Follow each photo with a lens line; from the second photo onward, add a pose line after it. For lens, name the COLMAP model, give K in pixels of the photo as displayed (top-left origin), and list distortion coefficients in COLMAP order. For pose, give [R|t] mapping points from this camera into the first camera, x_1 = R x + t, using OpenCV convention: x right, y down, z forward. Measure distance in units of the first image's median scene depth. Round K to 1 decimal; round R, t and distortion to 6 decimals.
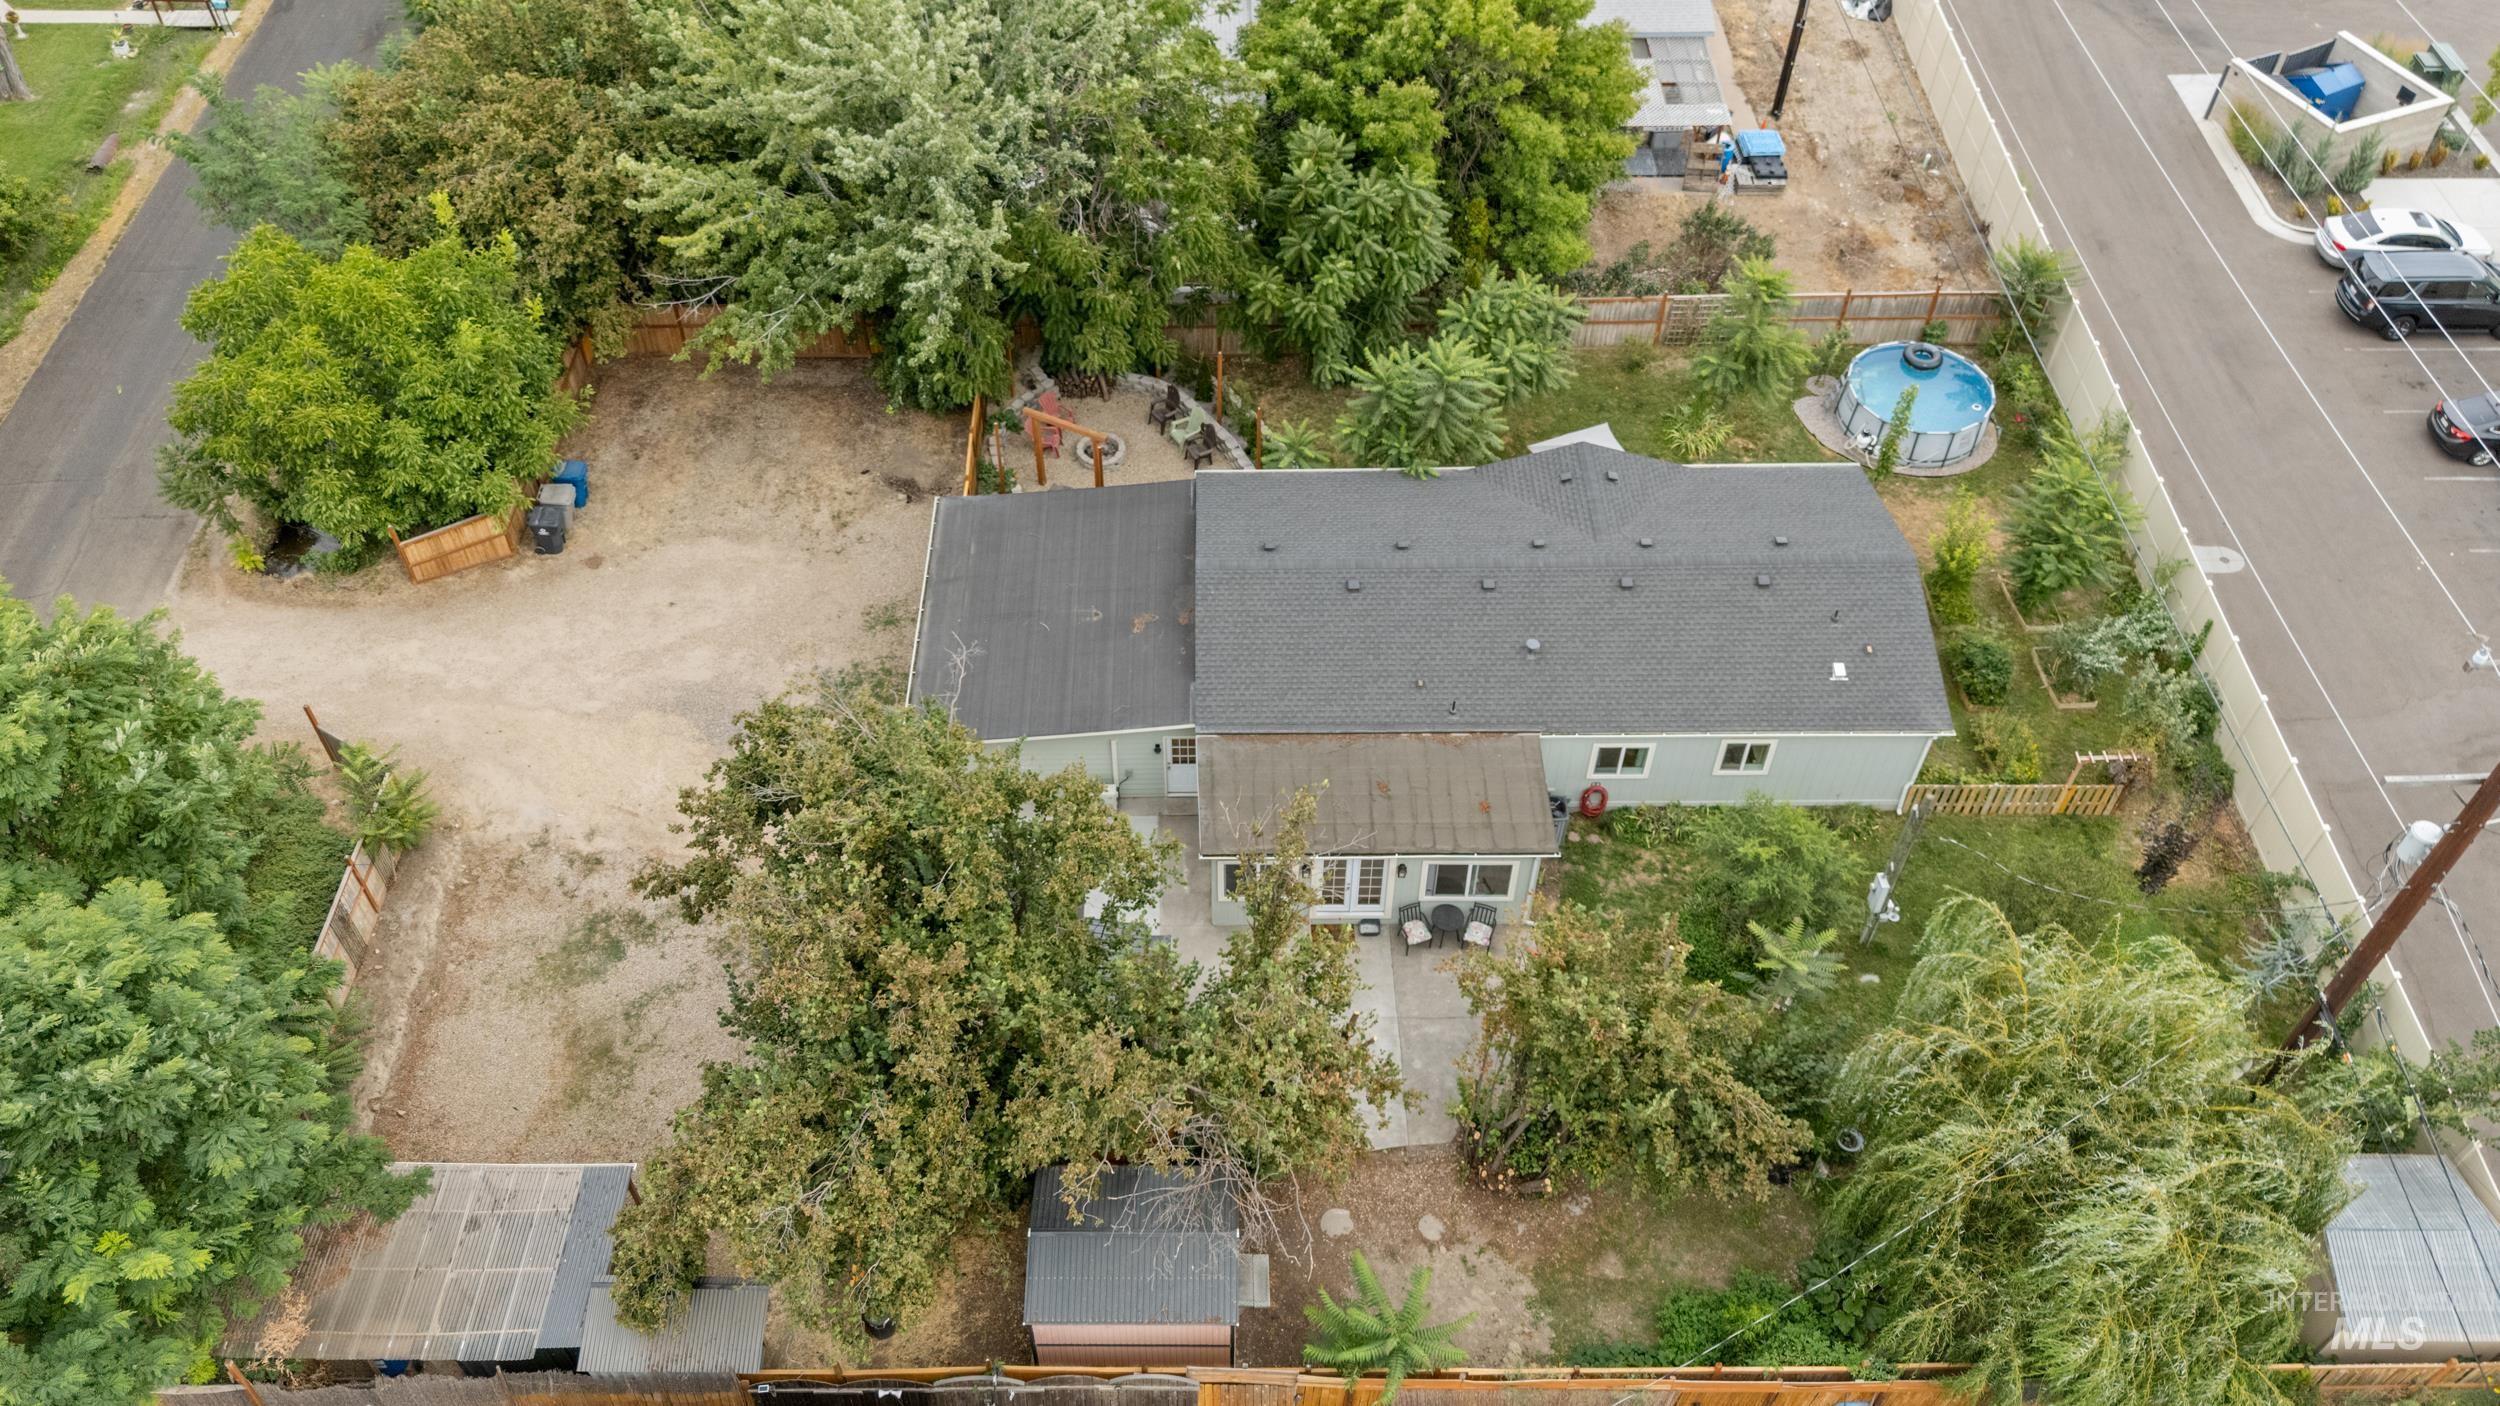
lens RADIAL K [[1904.0, 0, 1250.0], [0, 1904.0, 703.0], [0, 0, 1]] dist [0.047991, -0.187667]
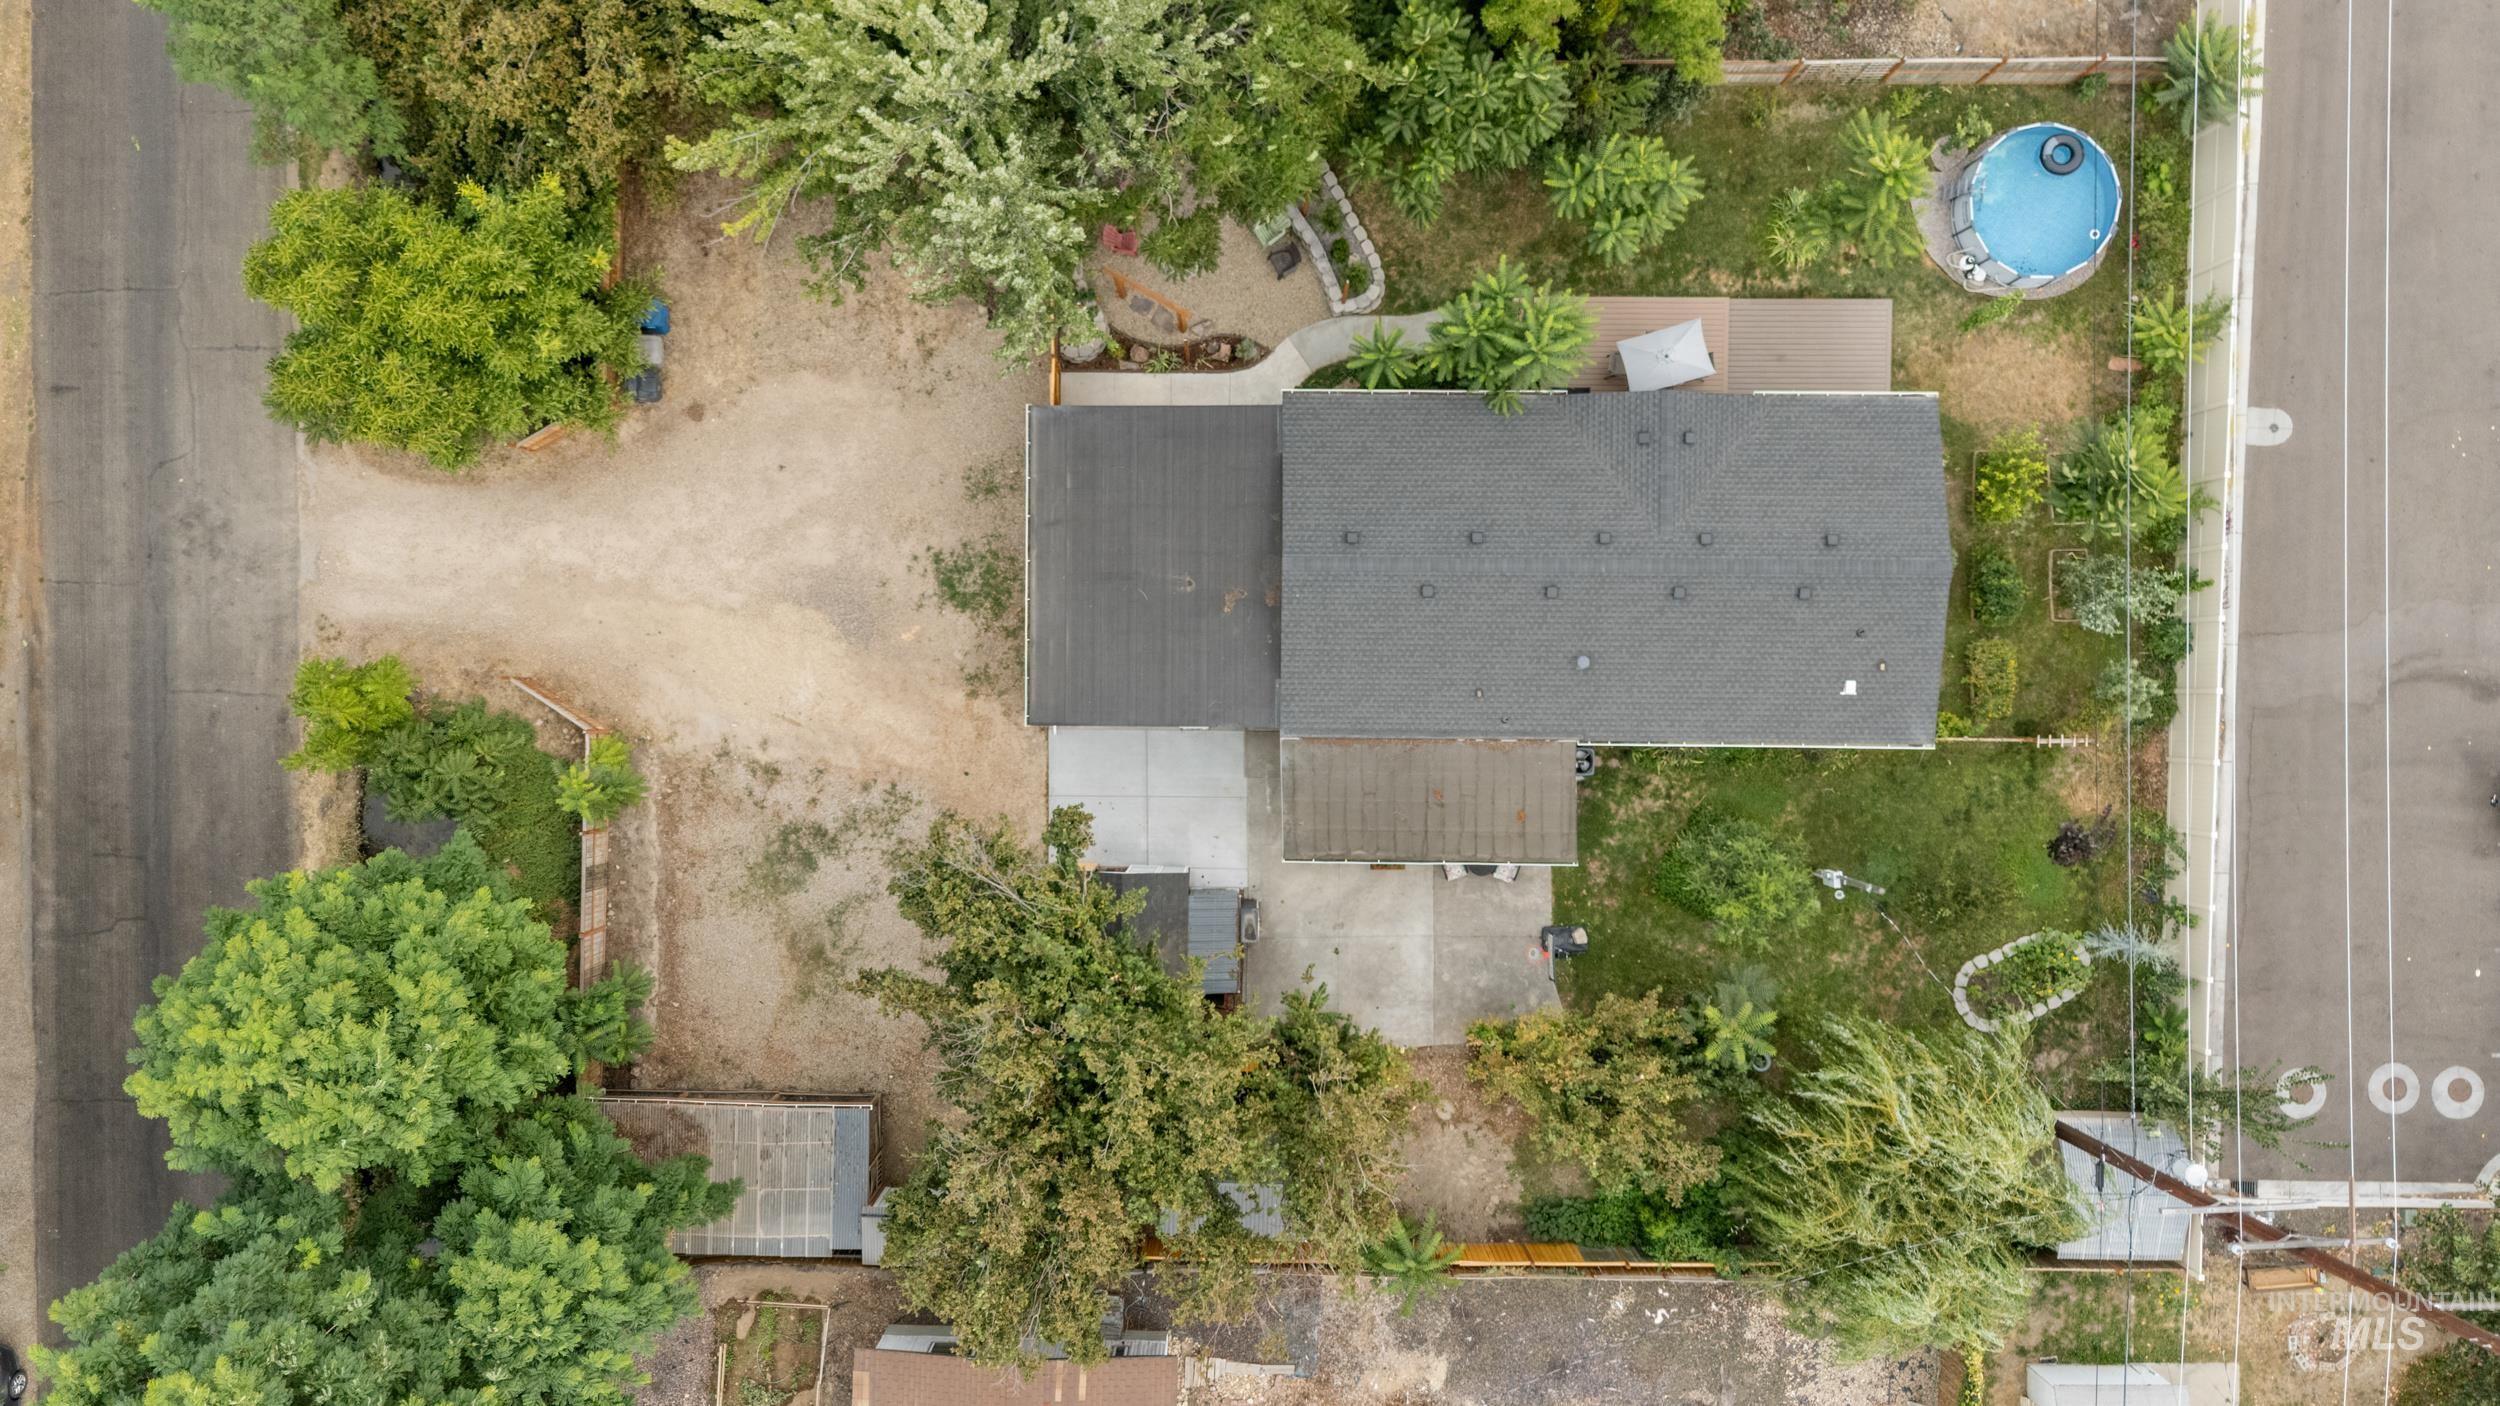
lens RADIAL K [[1904.0, 0, 1250.0], [0, 1904.0, 703.0], [0, 0, 1]] dist [0.047991, -0.187667]
pose [[0.999748, 0.022343, 0.002383, -0.049134], [-0.017951, 0.730436, 0.682746, -0.769376], [0.013514, -0.682616, 0.730652, 0.162472]]
